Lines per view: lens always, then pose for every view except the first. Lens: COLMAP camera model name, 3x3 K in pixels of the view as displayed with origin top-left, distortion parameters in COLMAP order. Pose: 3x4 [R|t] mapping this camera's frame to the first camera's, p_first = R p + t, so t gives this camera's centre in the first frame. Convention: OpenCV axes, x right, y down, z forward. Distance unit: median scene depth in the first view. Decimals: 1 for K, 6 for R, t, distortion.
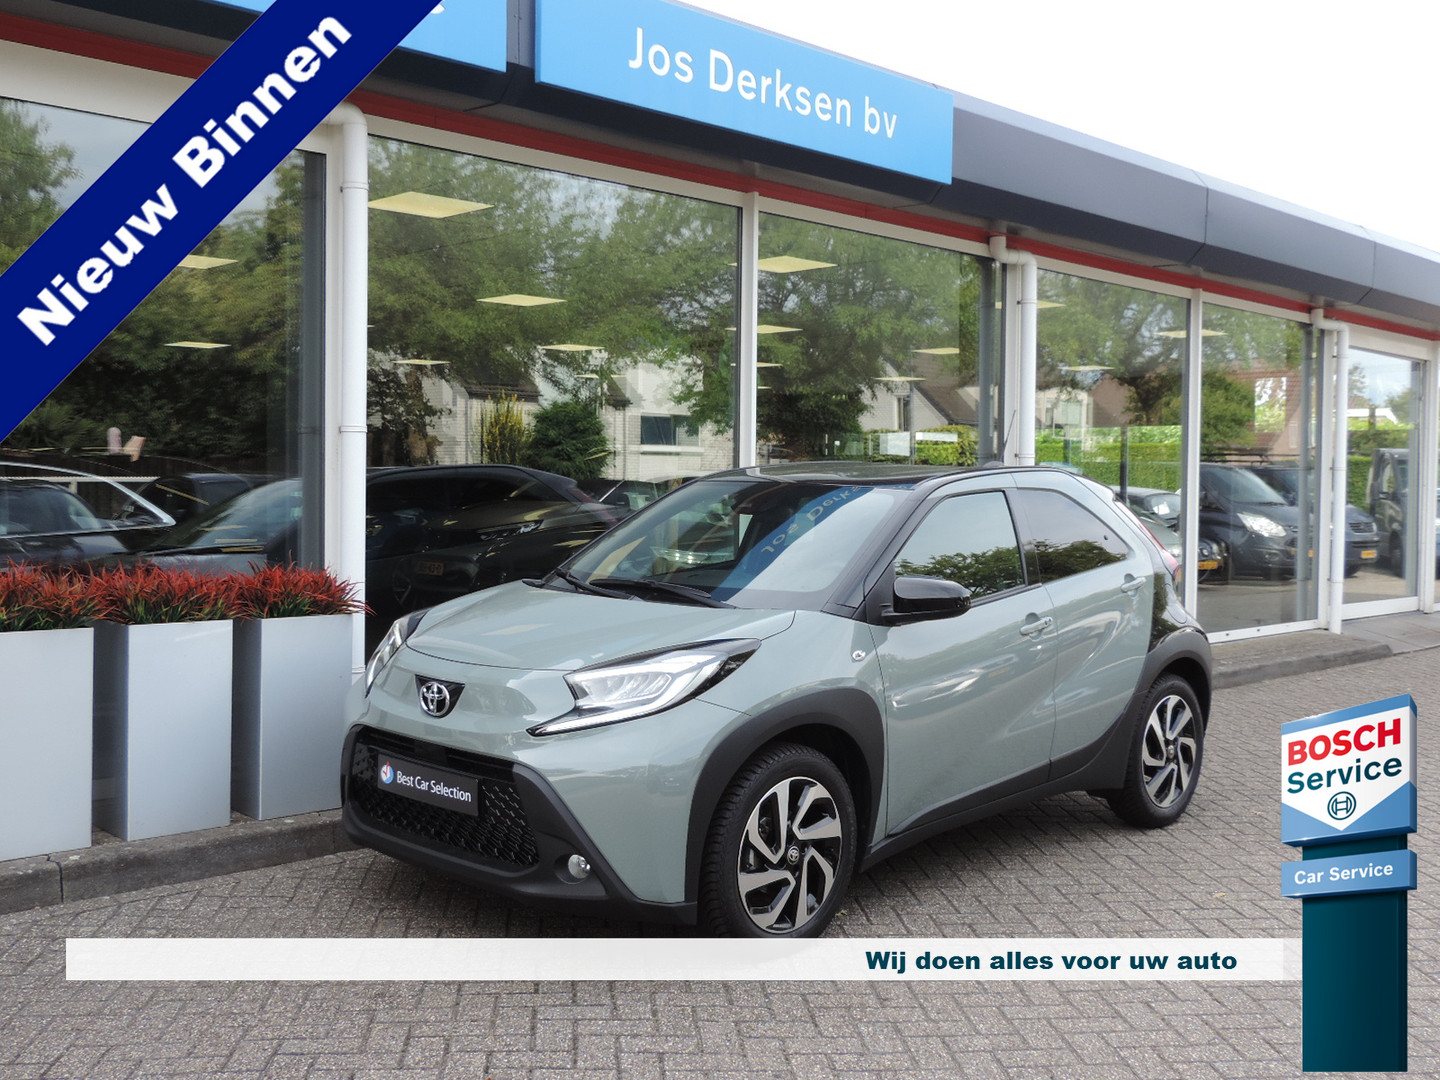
lens RADIAL K [[1520.7, 0, 720.0], [0, 1520.7, 540.0], [0, 0, 1]] dist [-0.067071, 0.003572]
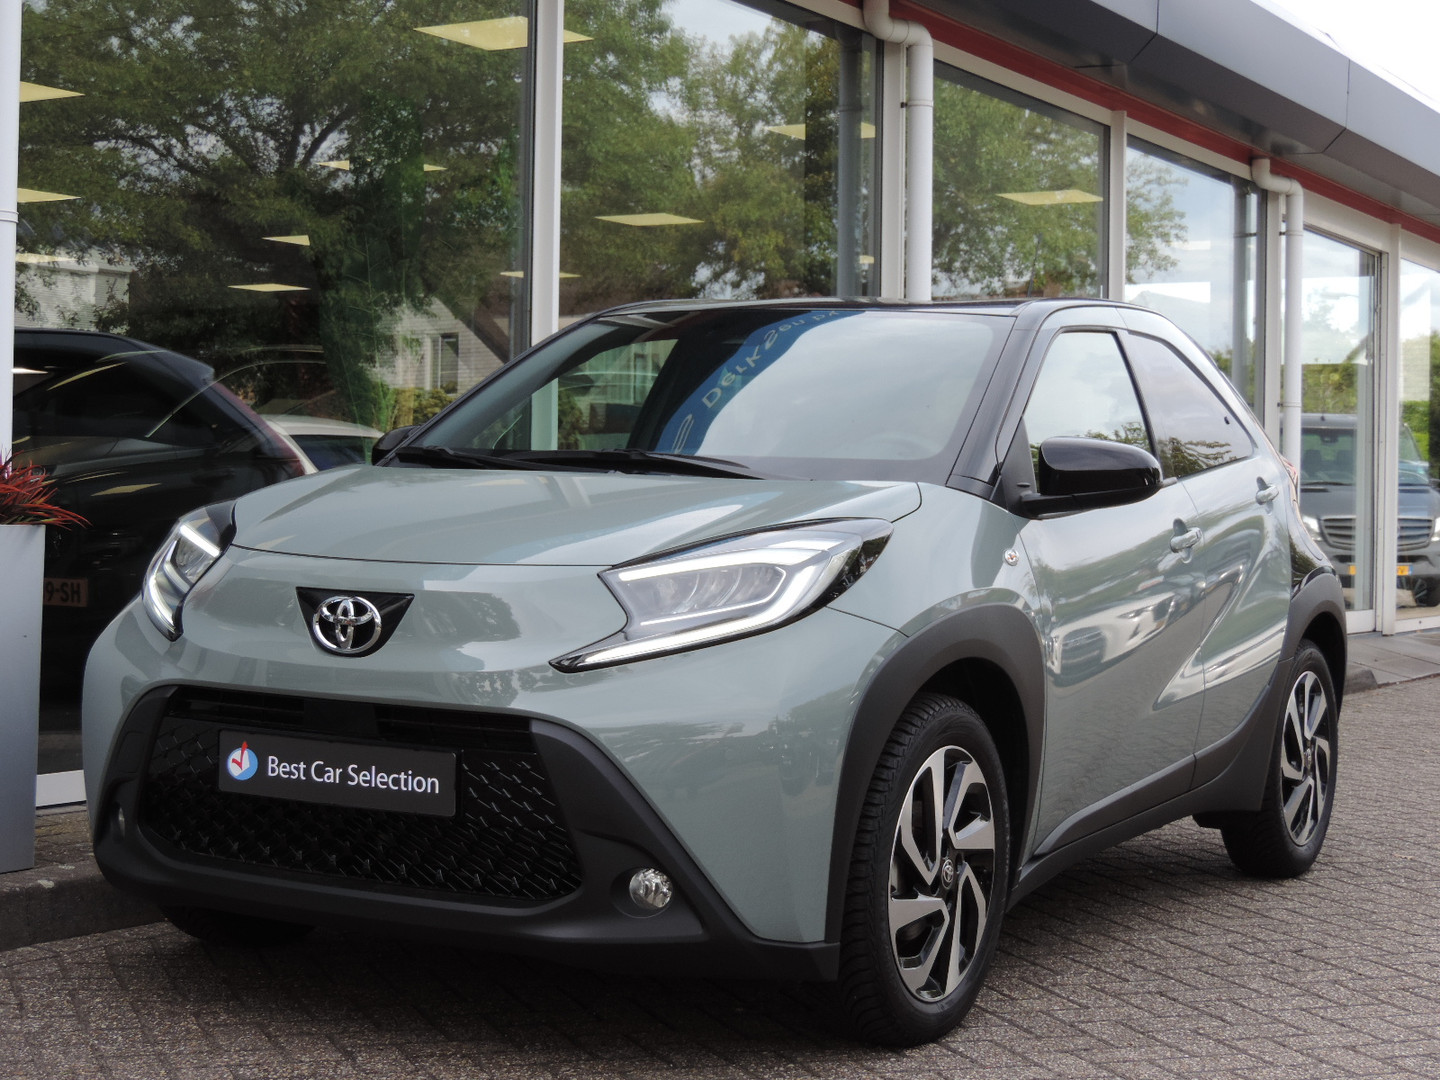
lens RADIAL K [[2516.4, 0, 720.0], [0, 2516.4, 540.0], [0, 0, 1]] dist [-0.130906, 0.051796]
pose [[0.967491, 0.001277, 0.252904, -0.292559], [0.004040, 0.999782, -0.020504, 0.092963], [-0.252875, 0.020859, 0.967274, 0.043171]]
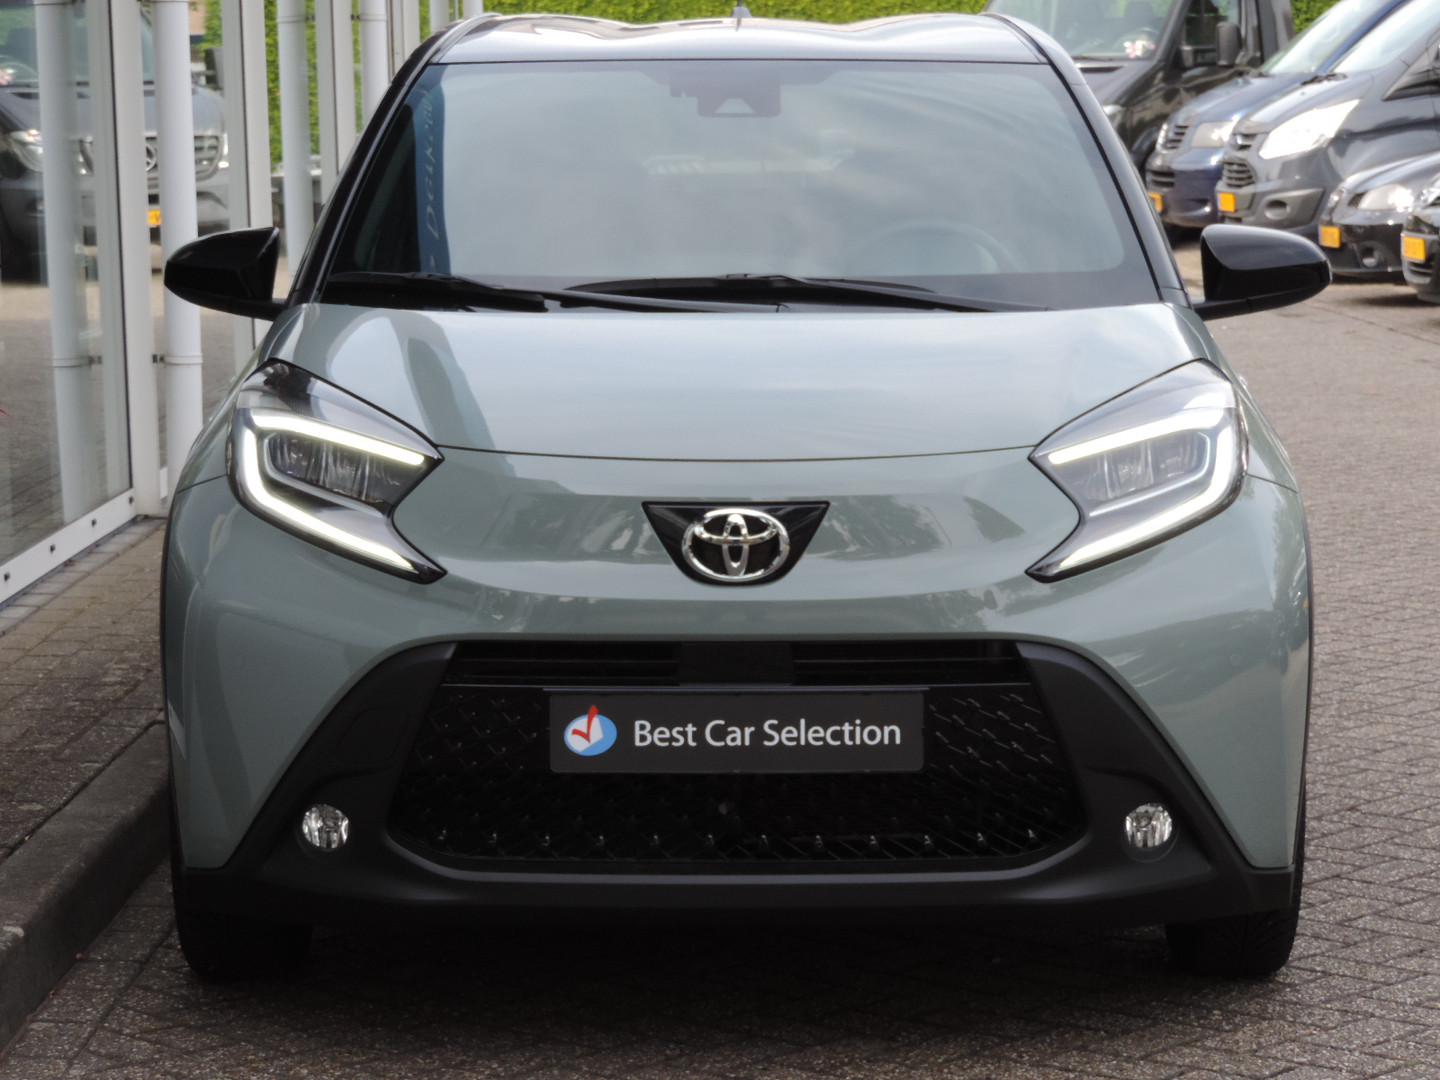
lens RADIAL K [[4172.2, 0, 720.0], [0, 4172.2, 540.0], [0, 0, 1]] dist [0.073177, 0.841039]
pose [[0.715481, -0.105752, 0.690582, -1.054900], [0.053383, 0.993863, 0.096886, -0.017816], [-0.696590, -0.032455, 0.716735, 0.108542]]
